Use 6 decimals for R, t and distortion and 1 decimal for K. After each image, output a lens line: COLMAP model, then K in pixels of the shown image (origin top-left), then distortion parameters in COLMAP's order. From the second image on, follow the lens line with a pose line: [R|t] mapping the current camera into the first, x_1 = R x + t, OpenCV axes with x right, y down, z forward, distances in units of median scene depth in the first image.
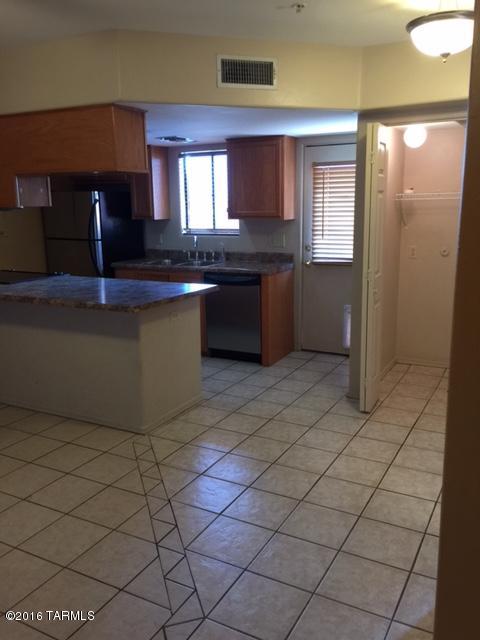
lens RADIAL K [[560.3, 0, 242.1], [0, 560.3, 310.0], [0, 0, 1]] dist [0.052173, -0.009391]
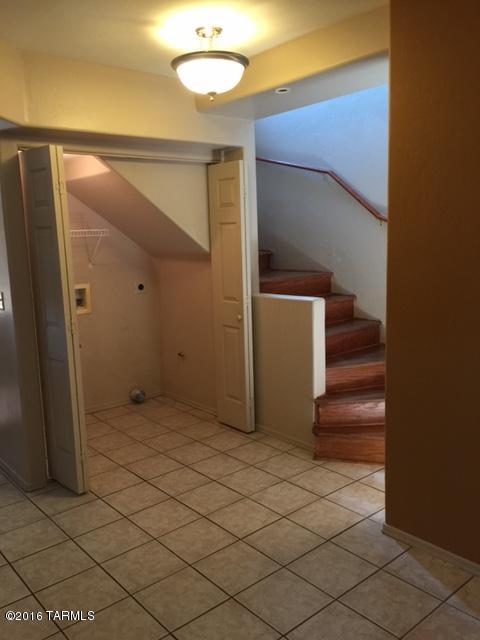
lens RADIAL K [[560.3, 0, 242.1], [0, 560.3, 310.0], [0, 0, 1]] dist [0.052173, -0.009391]
pose [[0.350006, -0.132578, 0.927318, -0.487967], [0.203170, 0.977114, 0.063013, -0.094567], [-0.914450, 0.166349, 0.368931, 0.506823]]
